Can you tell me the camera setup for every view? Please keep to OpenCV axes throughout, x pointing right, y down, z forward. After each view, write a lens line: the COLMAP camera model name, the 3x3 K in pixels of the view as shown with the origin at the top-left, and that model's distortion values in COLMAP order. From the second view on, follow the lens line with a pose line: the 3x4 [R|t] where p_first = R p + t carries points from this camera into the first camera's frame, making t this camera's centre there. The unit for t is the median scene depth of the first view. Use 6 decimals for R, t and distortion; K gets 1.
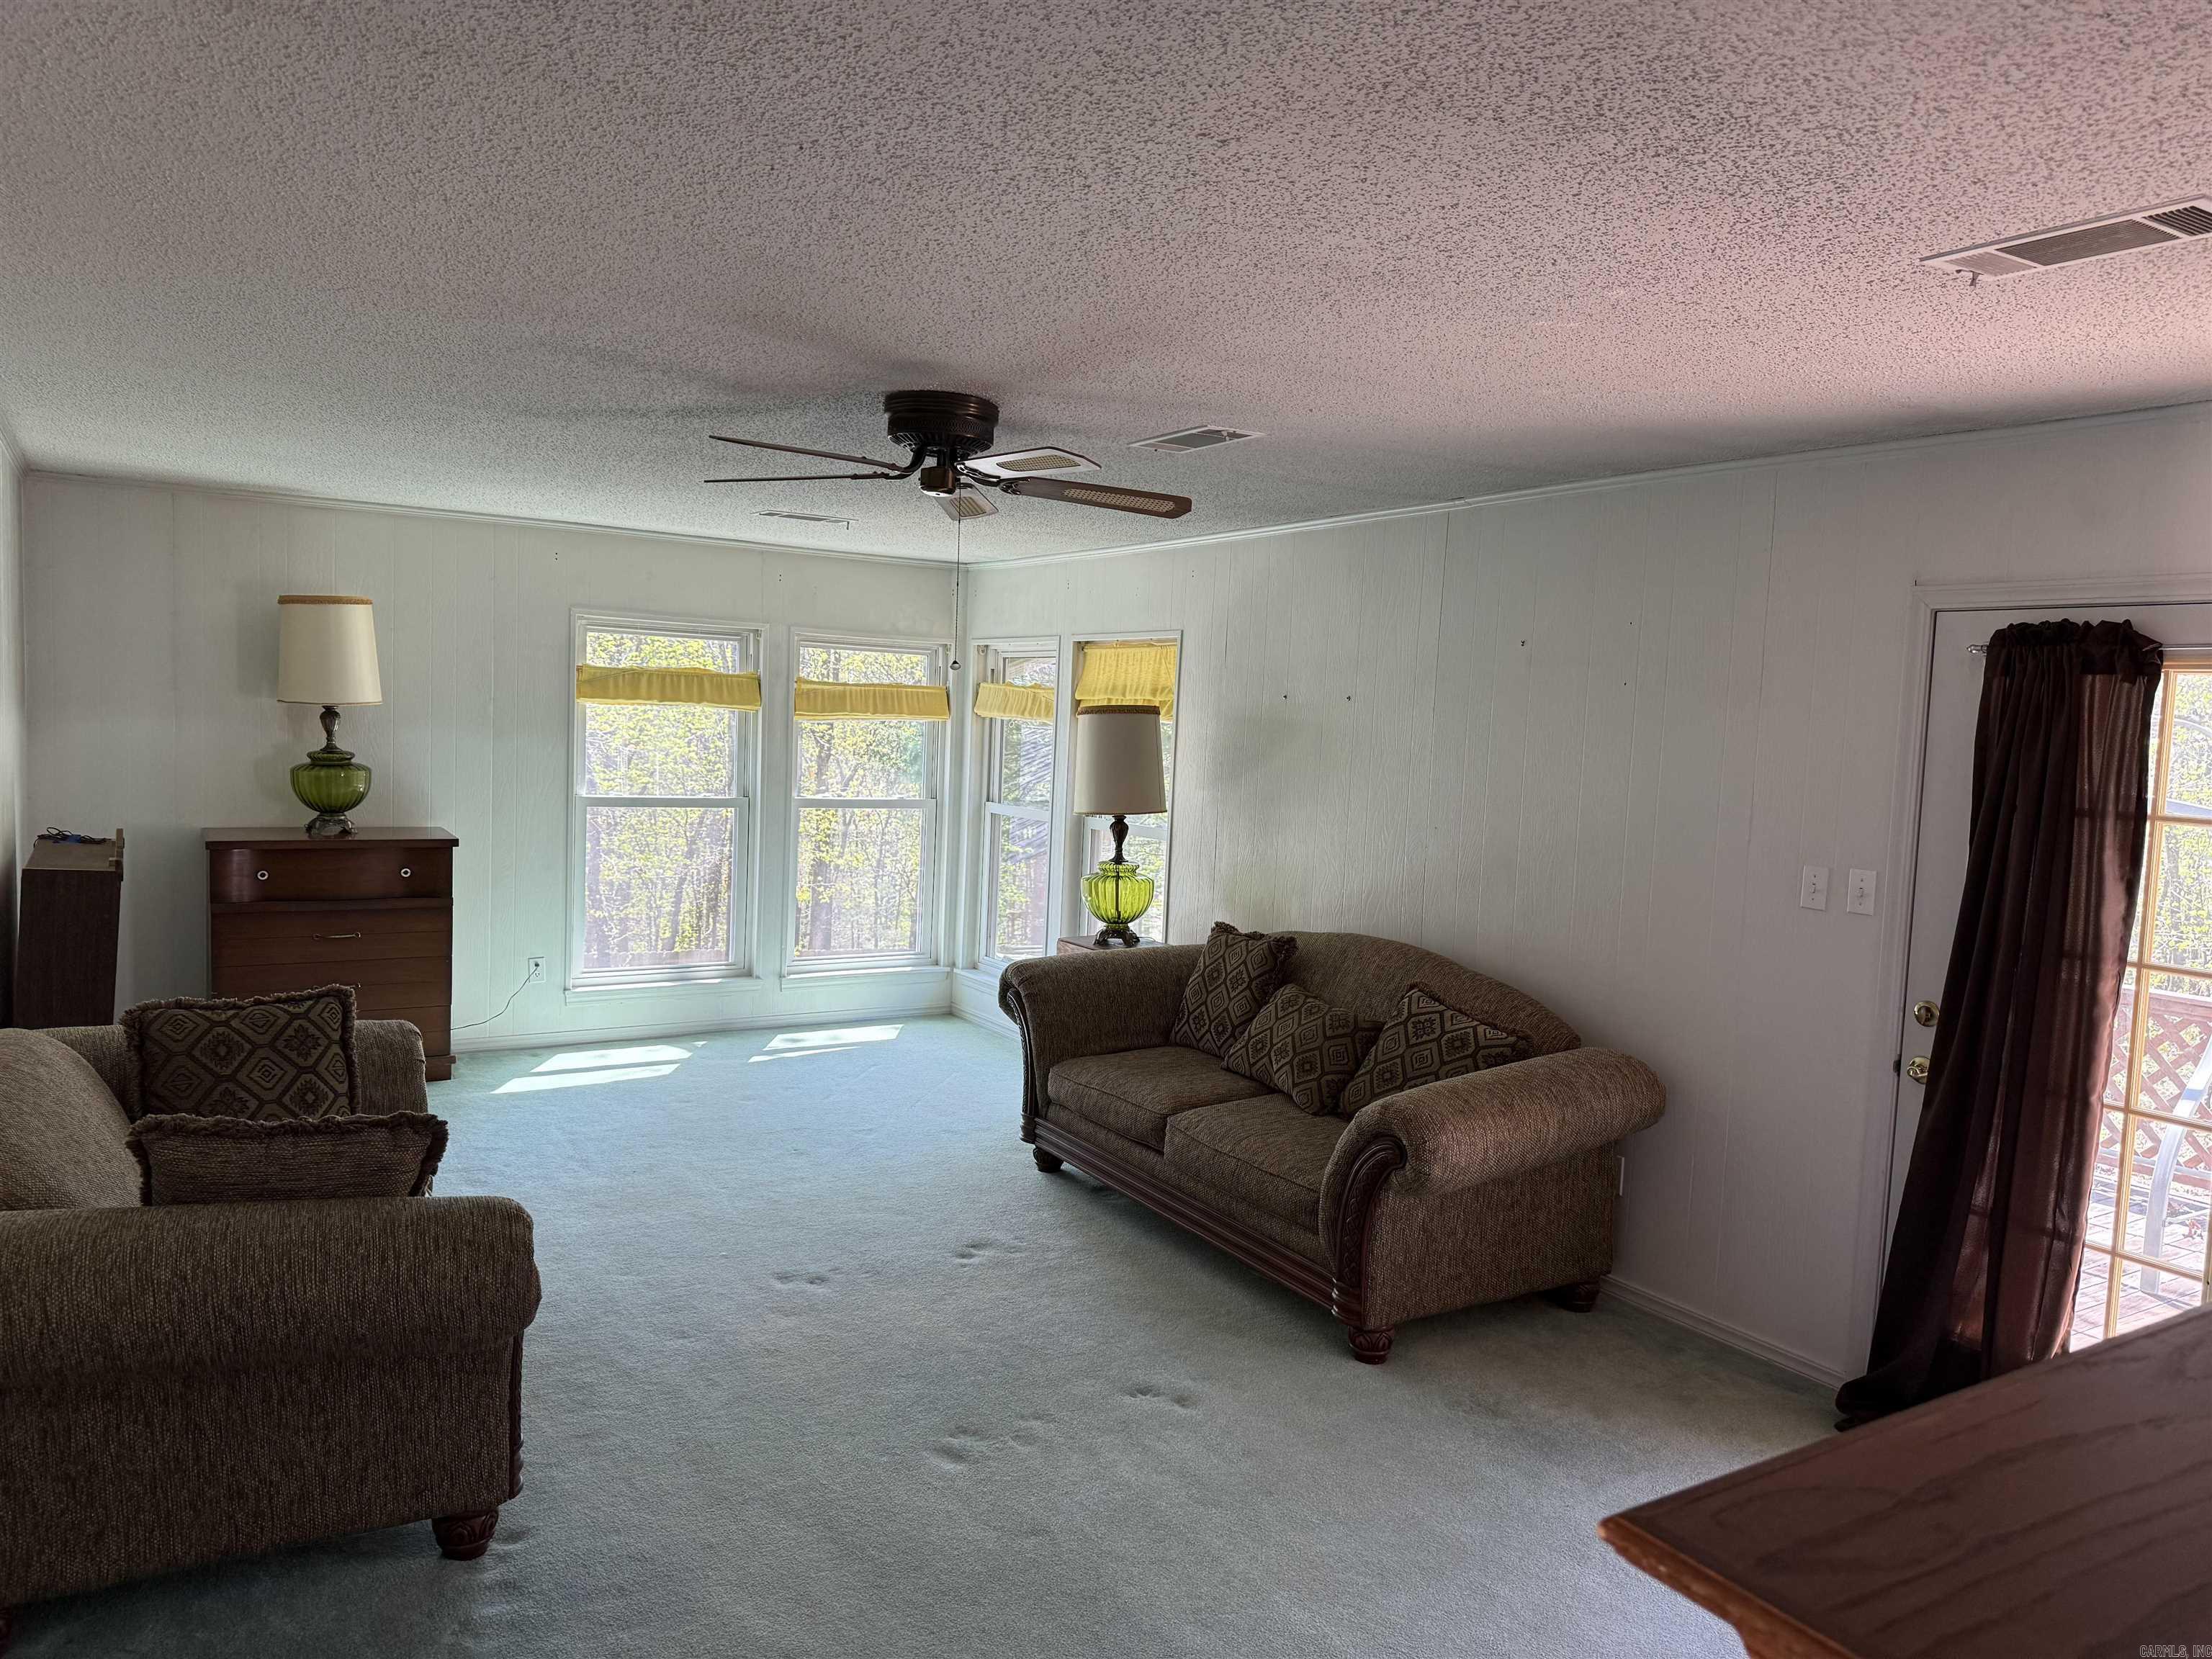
lens RADIAL K [[1544.9, 0, 1106.0], [0, 1544.9, 829.5], [0, 0, 1]] dist [0.170267, -0.264527]
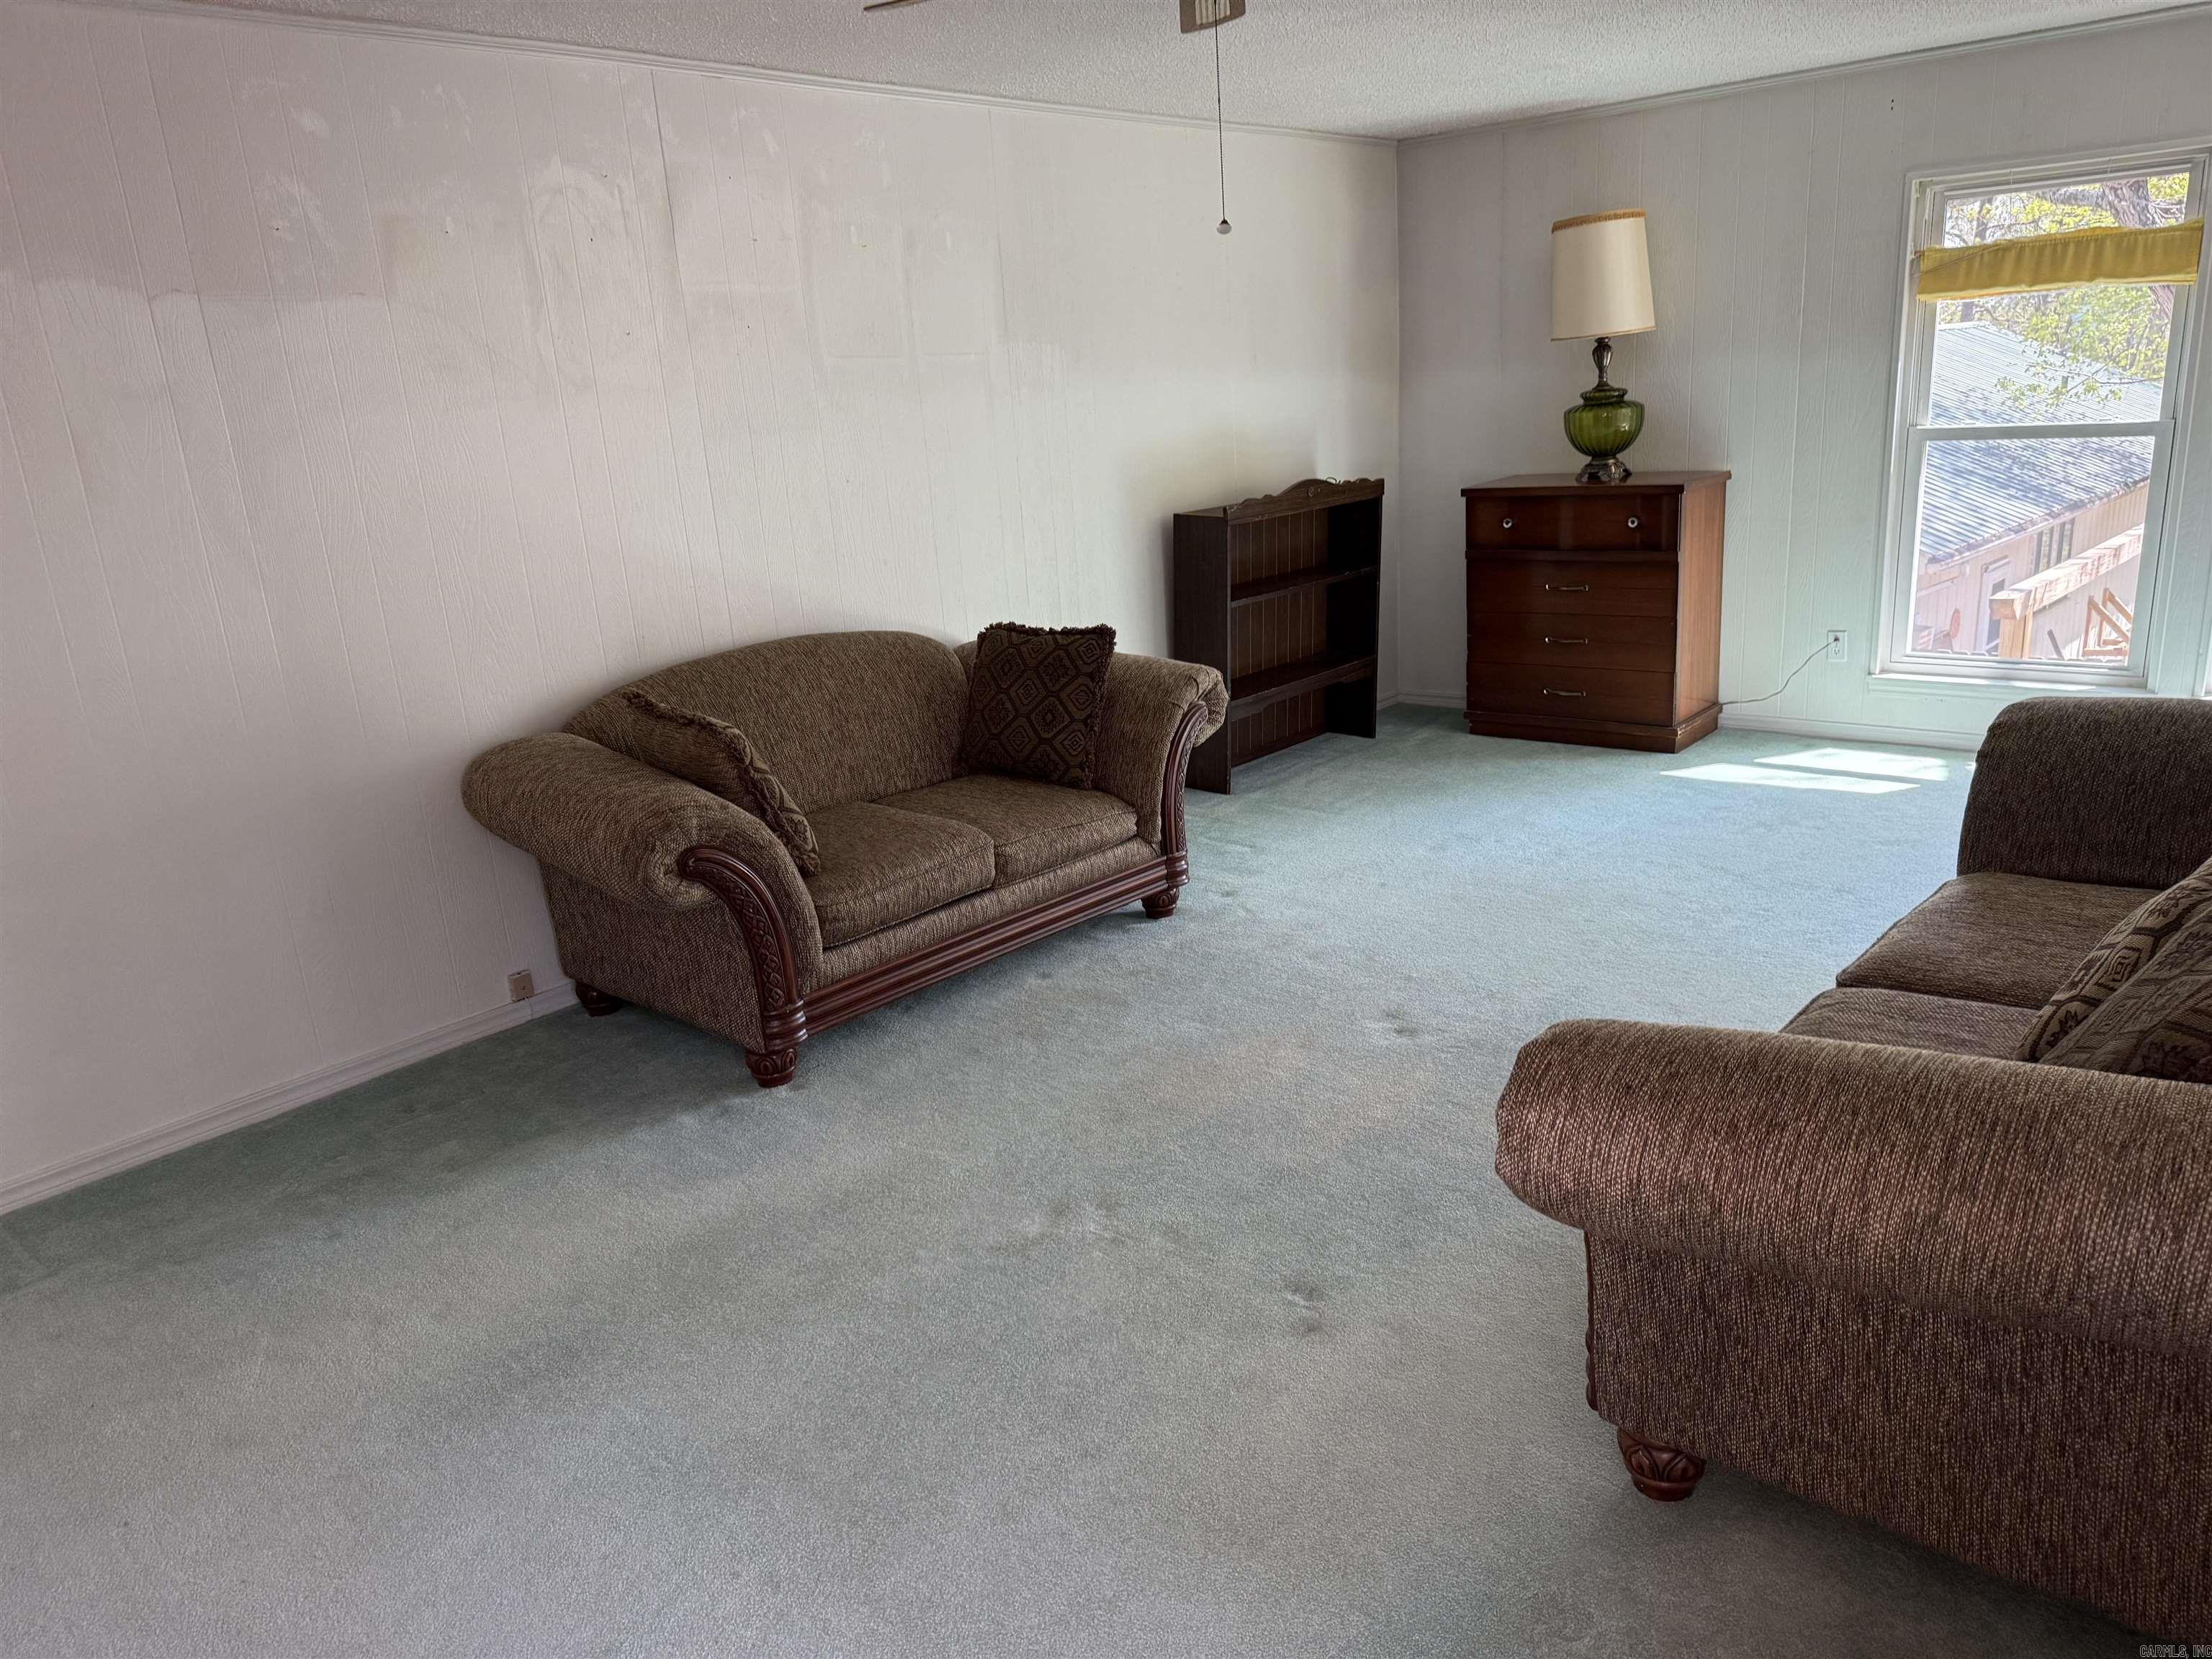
lens RADIAL K [[1544.9, 0, 1106.0], [0, 1544.9, 829.5], [0, 0, 1]] dist [0.170267, -0.264527]
pose [[0.291663, 0.204522, -0.934400, 0.359725], [0.005579, 0.976493, 0.215477, 0.002607], [0.956505, -0.068060, 0.283666, 0.432293]]
